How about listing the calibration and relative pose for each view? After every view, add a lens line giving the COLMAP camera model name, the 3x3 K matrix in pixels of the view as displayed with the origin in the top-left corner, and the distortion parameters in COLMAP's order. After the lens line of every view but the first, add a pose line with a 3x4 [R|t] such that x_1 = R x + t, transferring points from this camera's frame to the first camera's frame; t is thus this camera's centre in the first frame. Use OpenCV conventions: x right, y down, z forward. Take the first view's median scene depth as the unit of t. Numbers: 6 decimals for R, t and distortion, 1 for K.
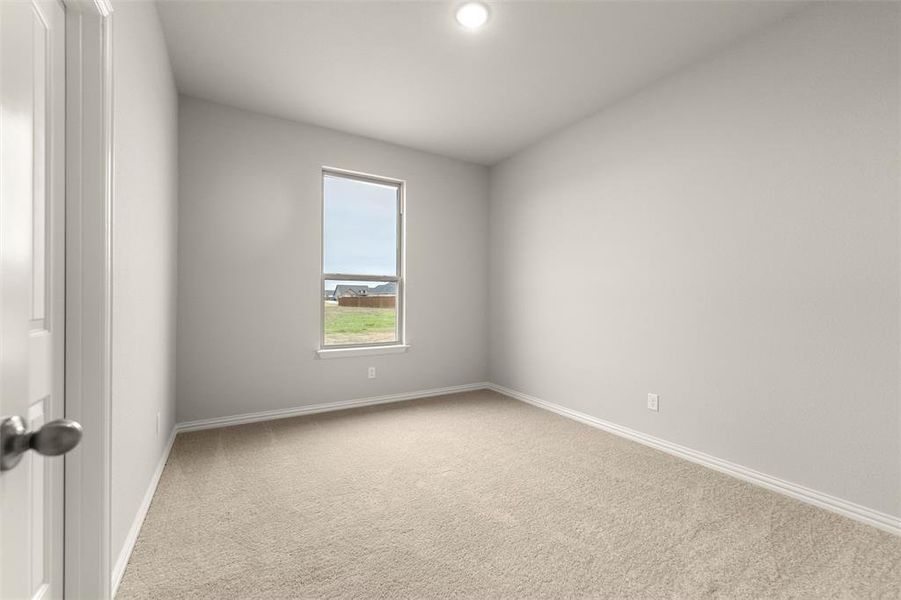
lens RADIAL K [[367.4, 0, 452.4], [0, 367.4, 303.8], [0, 0, 1]] dist [-0.000702, -0.000237]
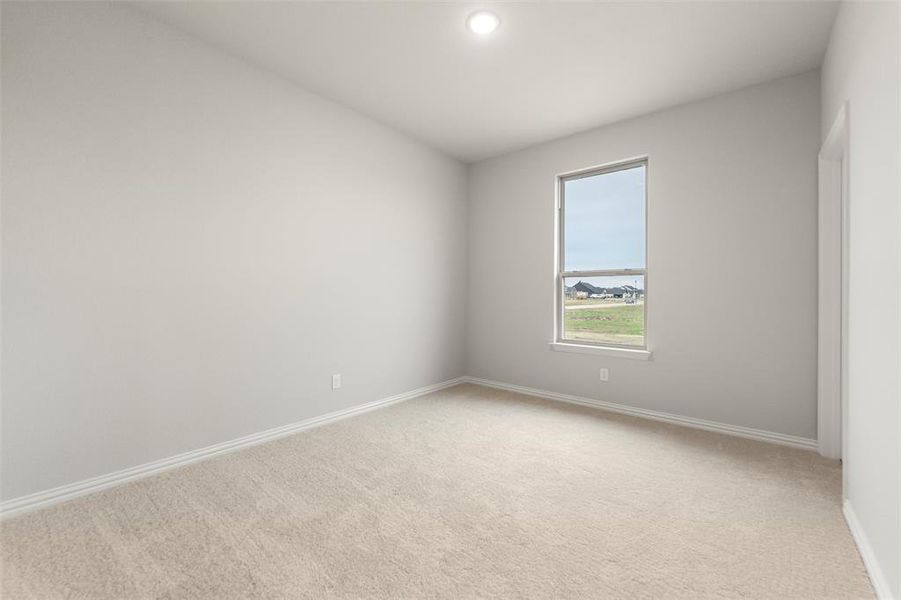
lens RADIAL K [[367.4, 0, 454.1], [0, 367.4, 292.8], [0, 0, 1]] dist [-0.000702, -0.000237]
pose [[0.338372, -0.007592, -0.940982, 0.534073], [-0.010628, 0.999873, -0.011889, -0.005755], [0.940952, 0.014024, 0.338248, 0.323376]]
